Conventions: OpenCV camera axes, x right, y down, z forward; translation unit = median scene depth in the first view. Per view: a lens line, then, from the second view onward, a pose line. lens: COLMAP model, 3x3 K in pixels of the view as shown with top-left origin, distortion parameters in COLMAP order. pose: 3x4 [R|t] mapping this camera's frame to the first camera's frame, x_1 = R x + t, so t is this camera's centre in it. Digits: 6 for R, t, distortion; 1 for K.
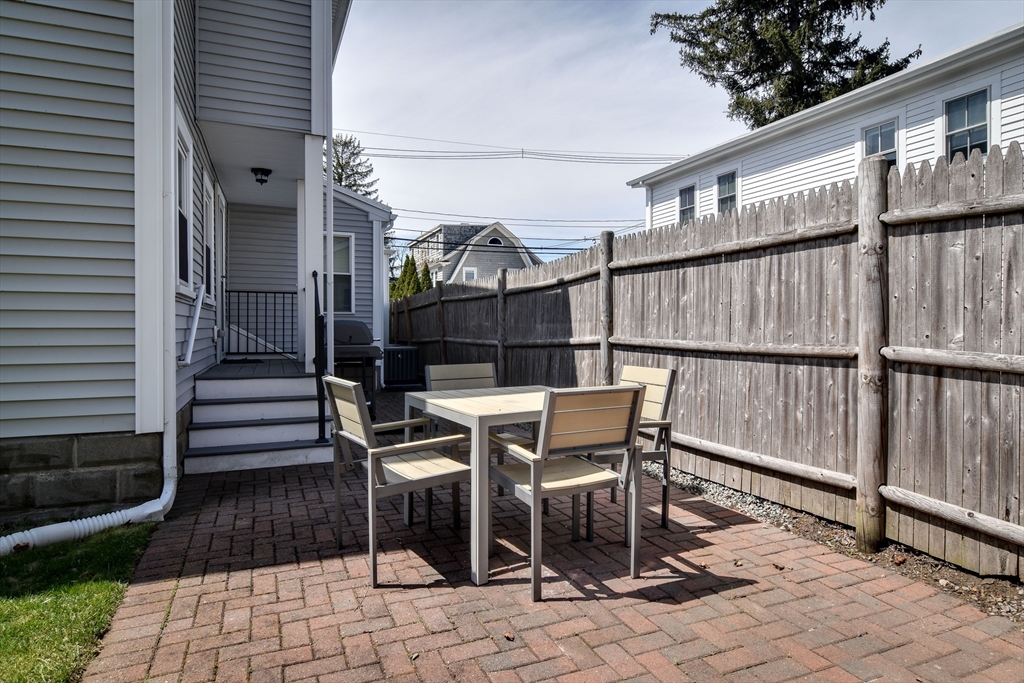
lens RADIAL K [[579.0, 0, 510.9], [0, 579.0, 339.3], [0, 0, 1]] dist [0.001636, 0.000038]
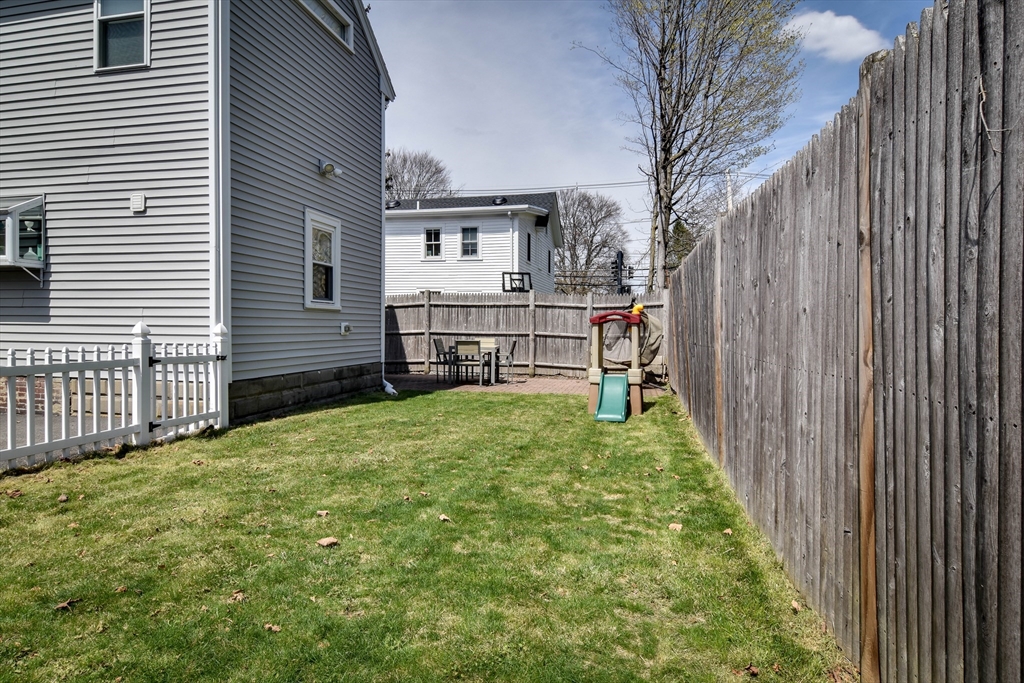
lens RADIAL K [[579.0, 0, 510.2], [0, 579.0, 336.9], [0, 0, 1]] dist [0.001636, 0.000038]
pose [[0.575917, -0.007040, 0.817478, -2.493821], [0.007080, 0.999968, 0.003624, 0.026739], [-0.817478, 0.003701, 0.575949, -1.146125]]
